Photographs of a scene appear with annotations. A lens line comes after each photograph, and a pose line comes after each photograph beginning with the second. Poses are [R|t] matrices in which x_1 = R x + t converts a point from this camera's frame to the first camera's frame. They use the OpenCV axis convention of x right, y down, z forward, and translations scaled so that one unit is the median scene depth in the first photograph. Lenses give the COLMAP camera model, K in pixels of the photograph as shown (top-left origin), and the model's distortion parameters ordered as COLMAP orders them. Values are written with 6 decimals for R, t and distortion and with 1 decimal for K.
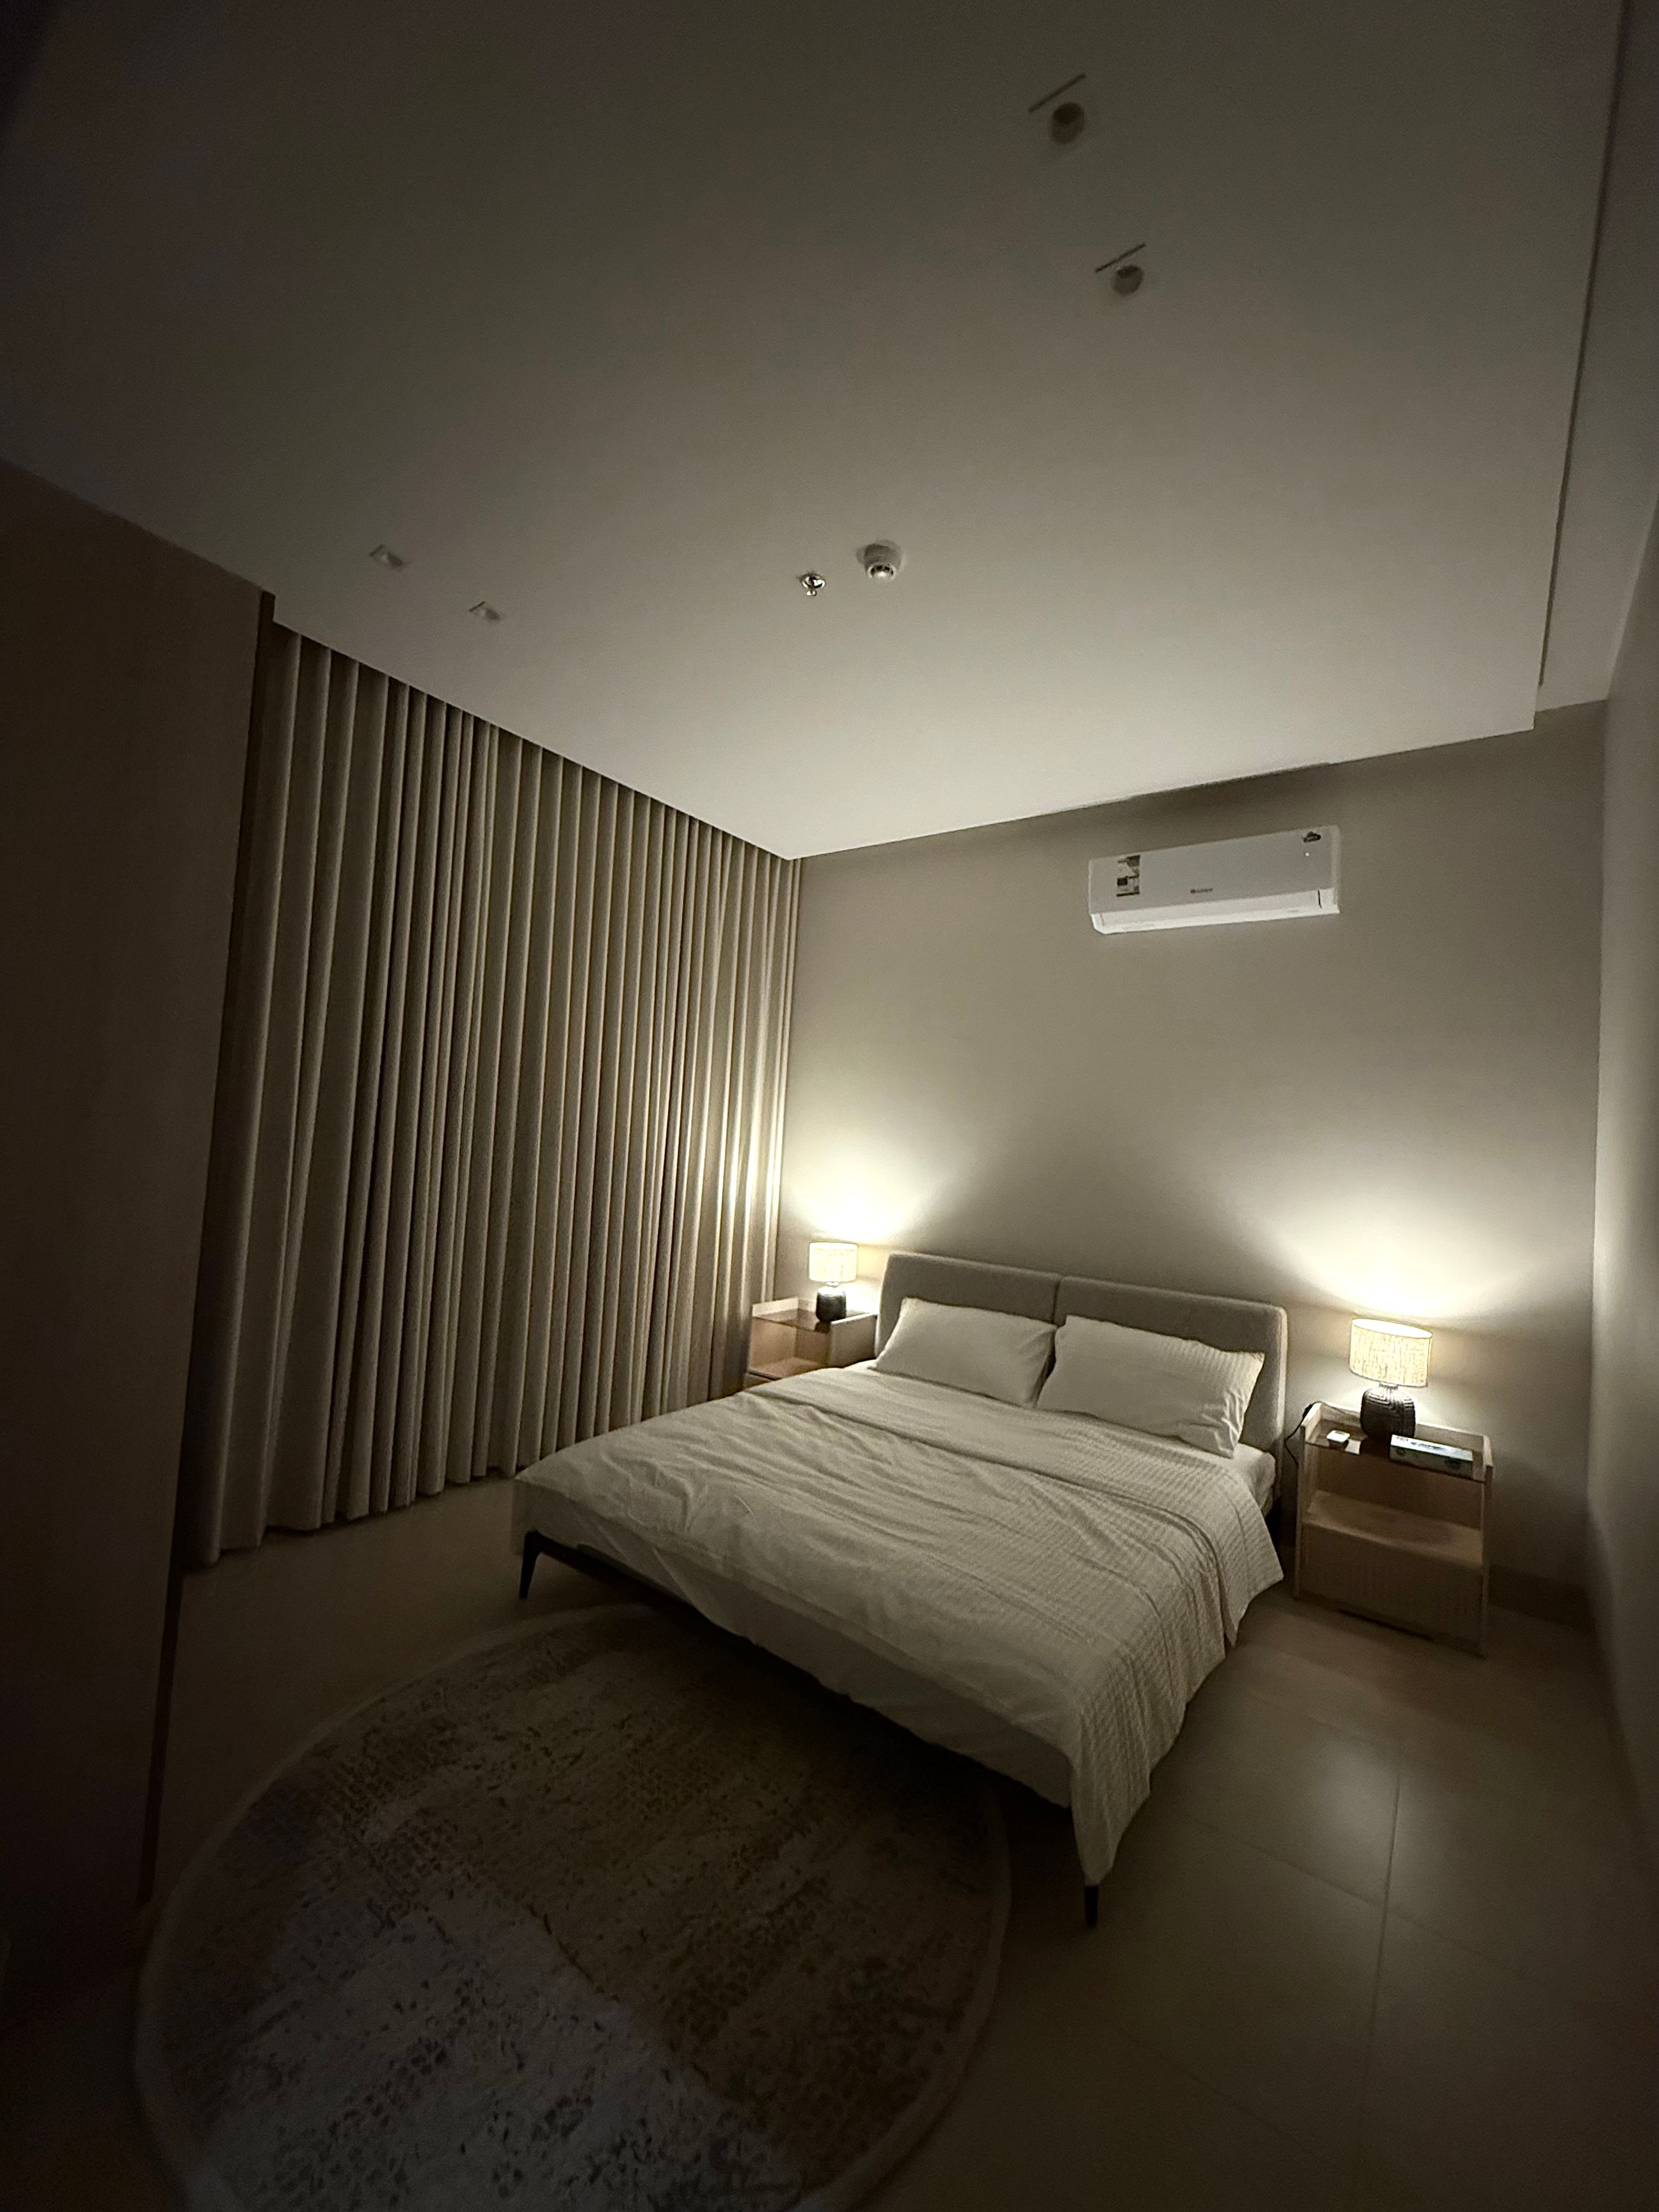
lens RADIAL K [[884.6, 0, 830.1], [0, 884.6, 1101.2], [0, 0, 1]] dist [0.000276, -0.000016]
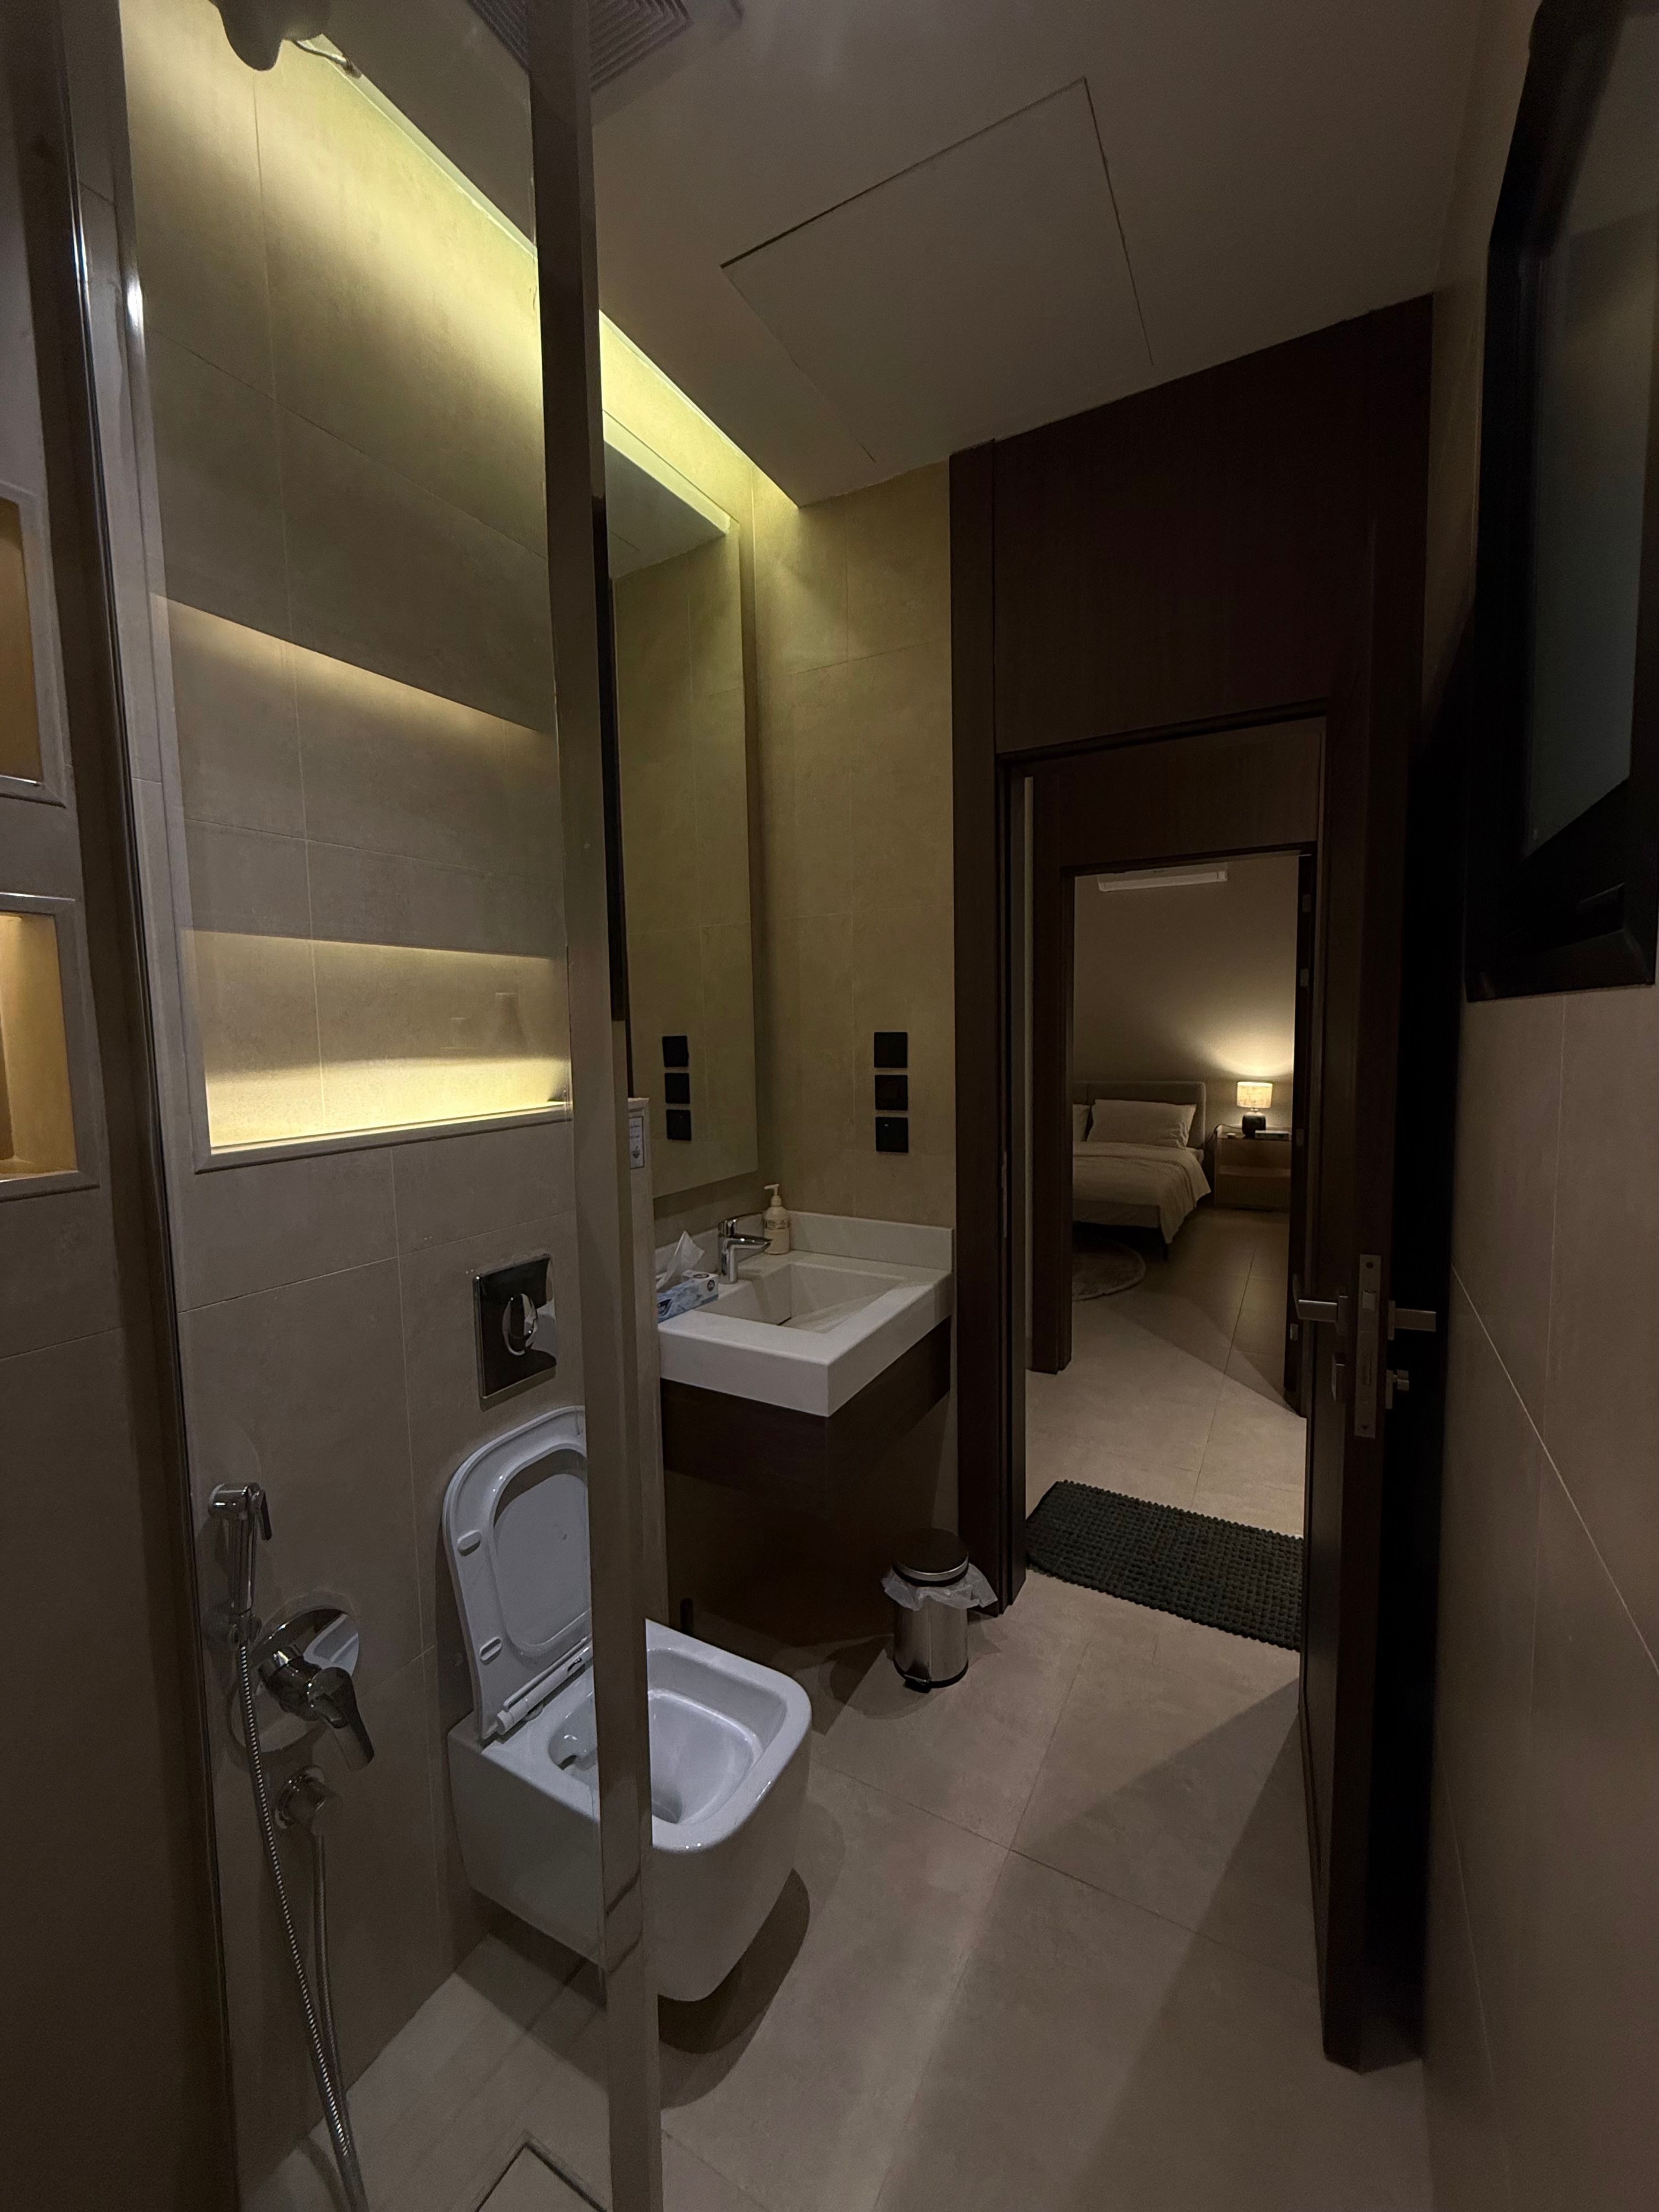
lens RADIAL K [[884.6, 0, 824.9], [0, 884.6, 1103.5], [0, 0, 1]] dist [0.000276, -0.000016]
pose [[0.989978, -0.091138, 0.107873, -0.586617], [0.076688, 0.988378, 0.131258, -0.050195], [-0.118582, -0.121670, 0.985462, -0.922948]]
